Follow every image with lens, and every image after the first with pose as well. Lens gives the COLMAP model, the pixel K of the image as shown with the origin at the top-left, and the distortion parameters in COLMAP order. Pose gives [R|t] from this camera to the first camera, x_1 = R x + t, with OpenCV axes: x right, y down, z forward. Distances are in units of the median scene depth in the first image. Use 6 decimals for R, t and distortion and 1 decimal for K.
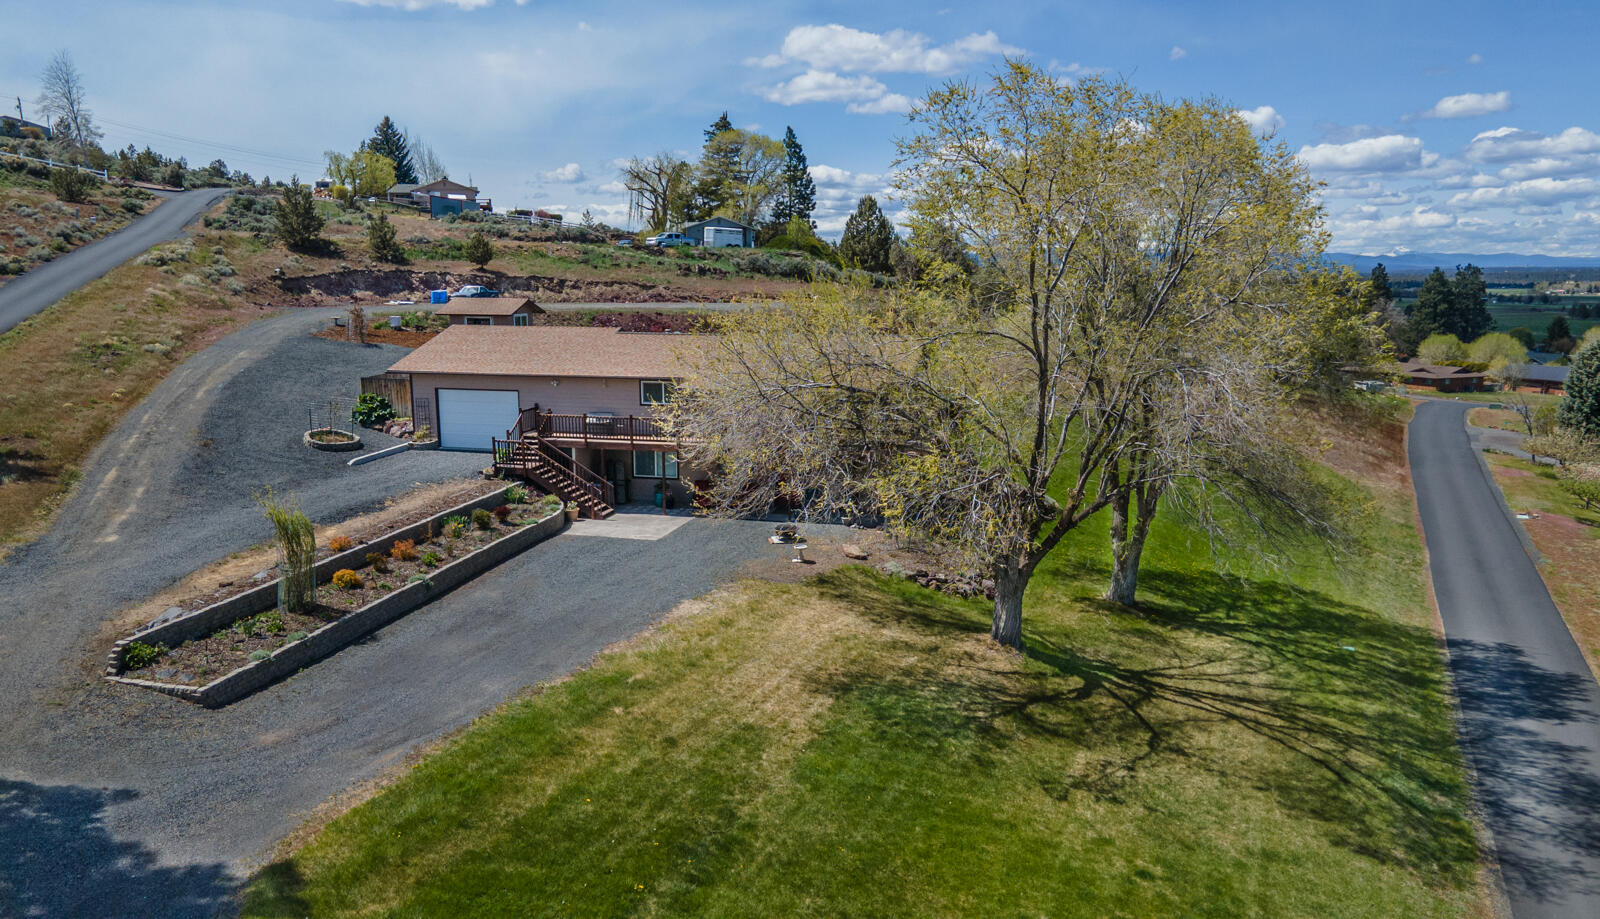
lens RADIAL K [[1203.5, 0, 800.0], [0, 1203.5, 459.5], [0, 0, 1]] dist [-0.001997, 0.108849]
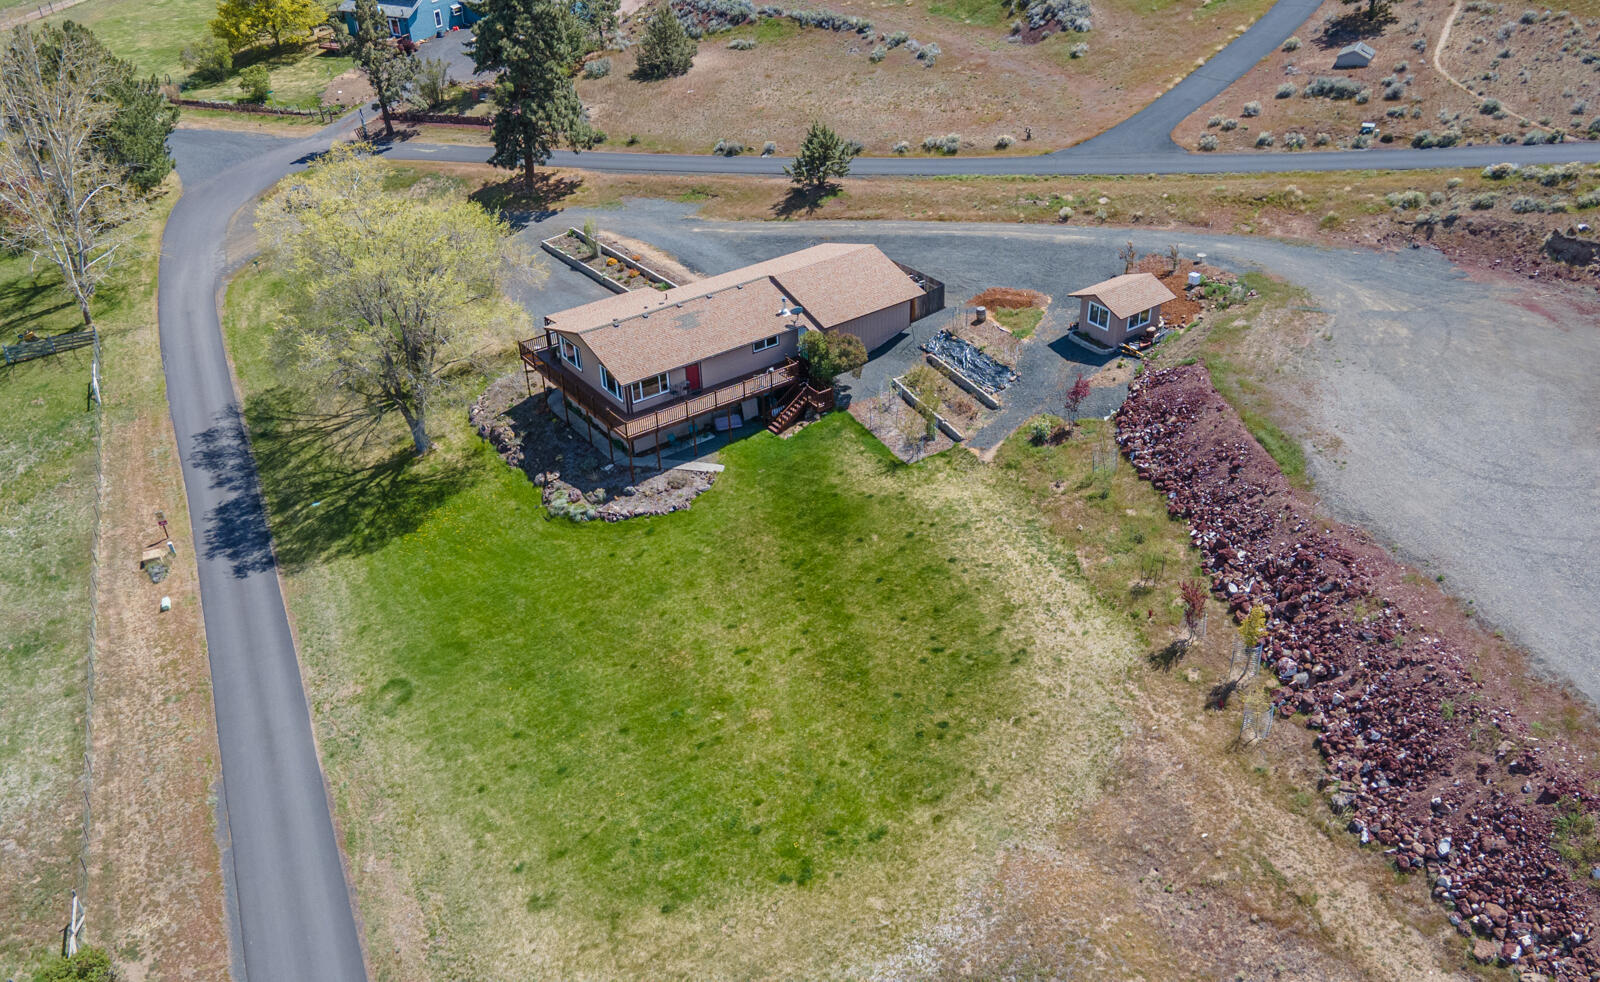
lens RADIAL K [[1325.2, 0, 847.4], [0, 1325.2, 471.7], [0, 0, 1]] dist [0.033793, -0.004539]
pose [[-0.617286, 0.420456, -0.664962, 1.566804], [-0.113430, 0.788819, 0.604068, -1.460972], [0.778519, 0.448310, -0.439235, 3.049940]]
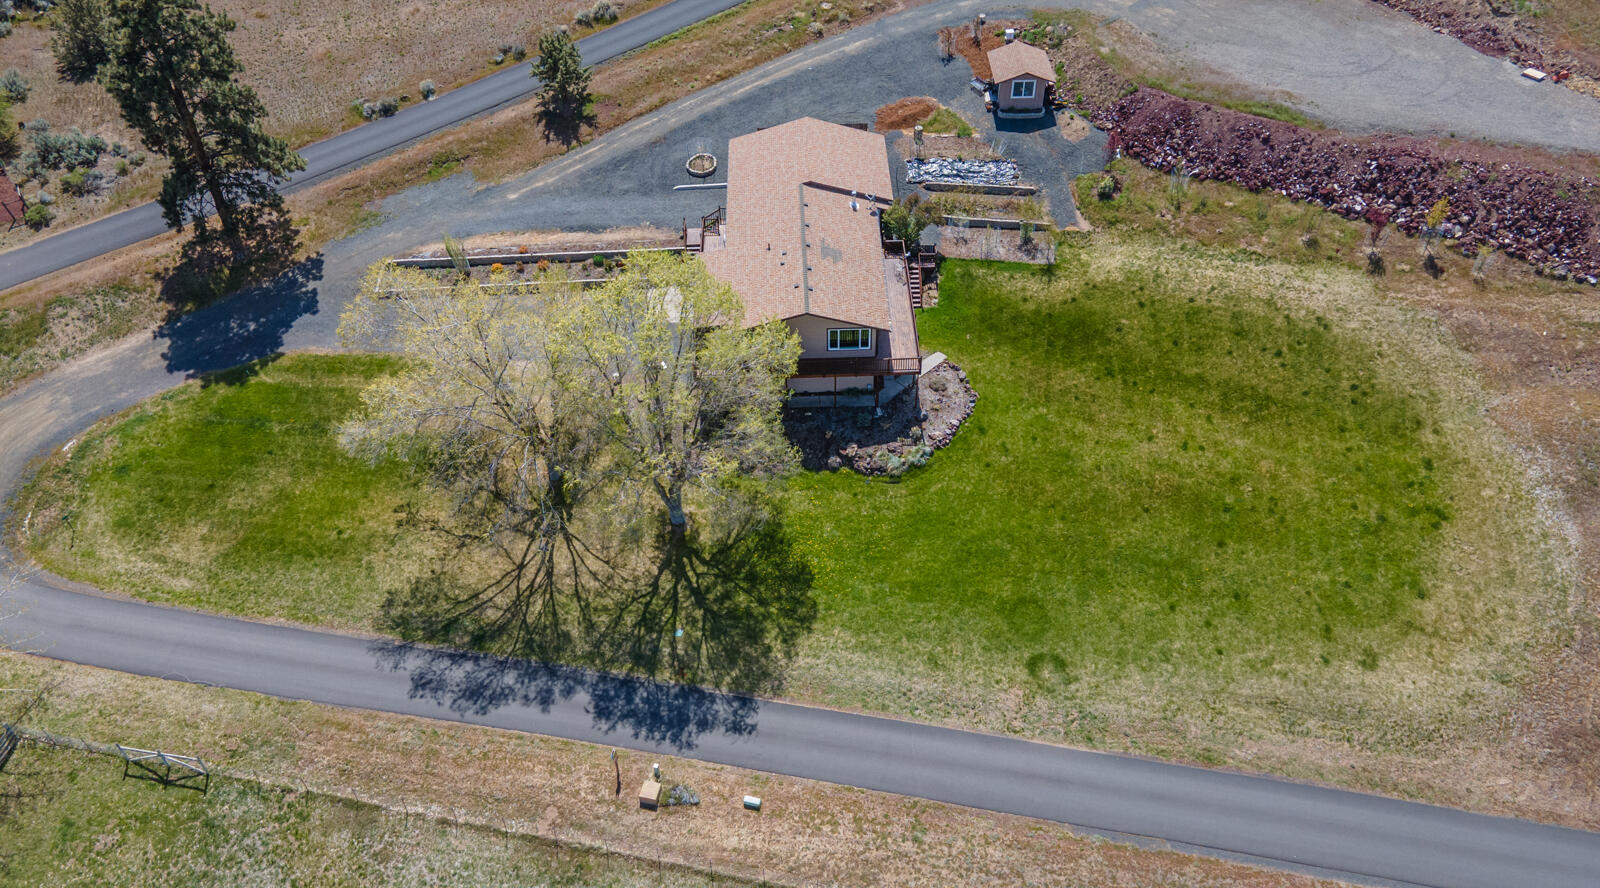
lens RADIAL K [[1223.5, 0, 818.7], [0, 1223.5, 412.4], [0, 0, 1]] dist [-0.014207, 0.111892]
pose [[0.272314, 0.652519, -0.707152, 1.798627], [-0.138859, 0.753883, 0.642167, -1.398857], [0.952136, -0.076677, 0.295901, 0.877787]]
